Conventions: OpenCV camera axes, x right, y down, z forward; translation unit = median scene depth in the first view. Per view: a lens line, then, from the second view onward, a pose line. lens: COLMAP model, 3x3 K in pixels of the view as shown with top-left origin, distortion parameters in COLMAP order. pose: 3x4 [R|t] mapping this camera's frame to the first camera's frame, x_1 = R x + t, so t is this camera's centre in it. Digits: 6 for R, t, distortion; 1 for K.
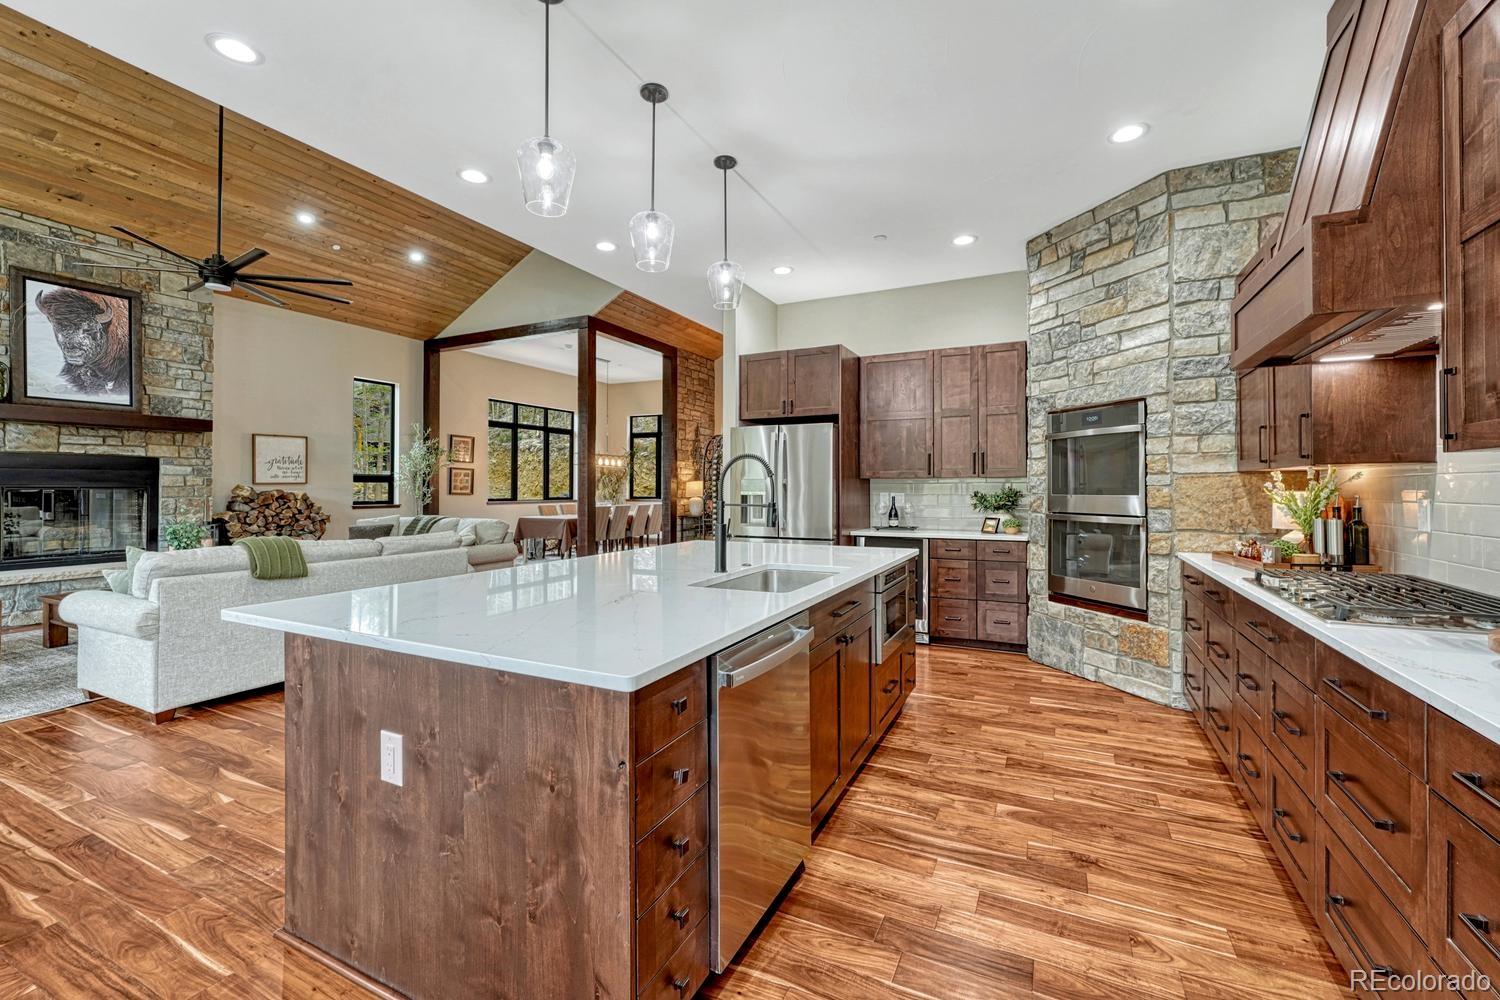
lens RADIAL K [[642.3, 0, 758.5], [0, 642.3, 482.7], [0, 0, 1]] dist [-0.010640, 0.002747]
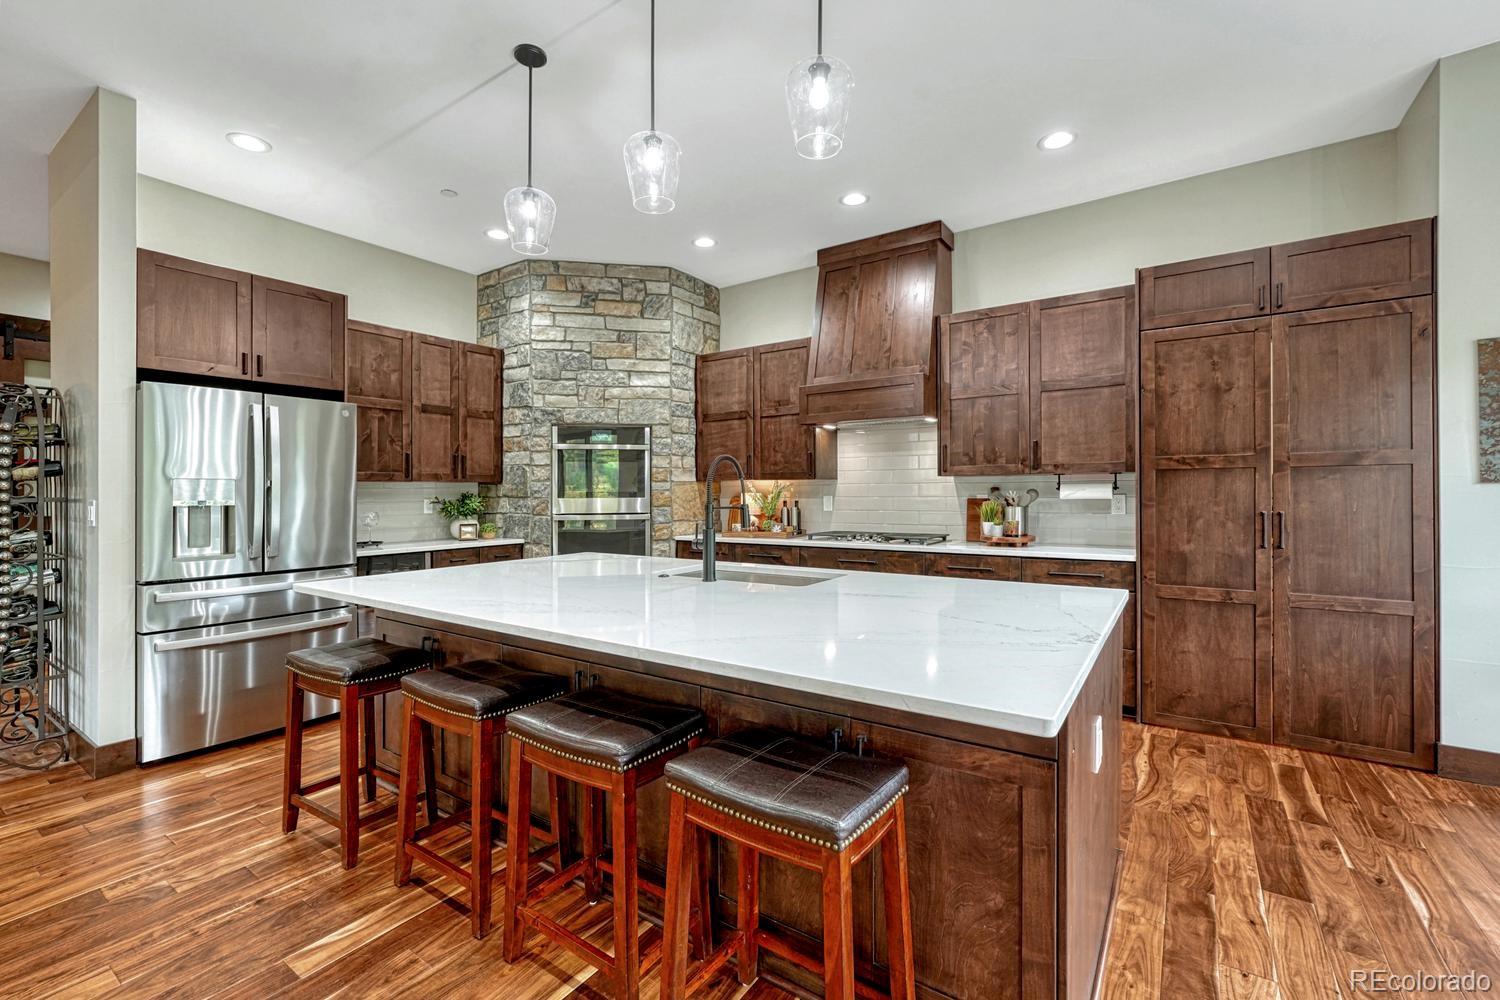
lens RADIAL K [[642.3, 0, 748.6], [0, 642.3, 495.4], [0, 0, 1]] dist [-0.010640, 0.002747]
pose [[0.139172, -0.003789, 0.990261, -0.664540], [-0.001650, 0.999990, 0.004058, 0.008965], [-0.990267, -0.002199, 0.139165, 0.566976]]
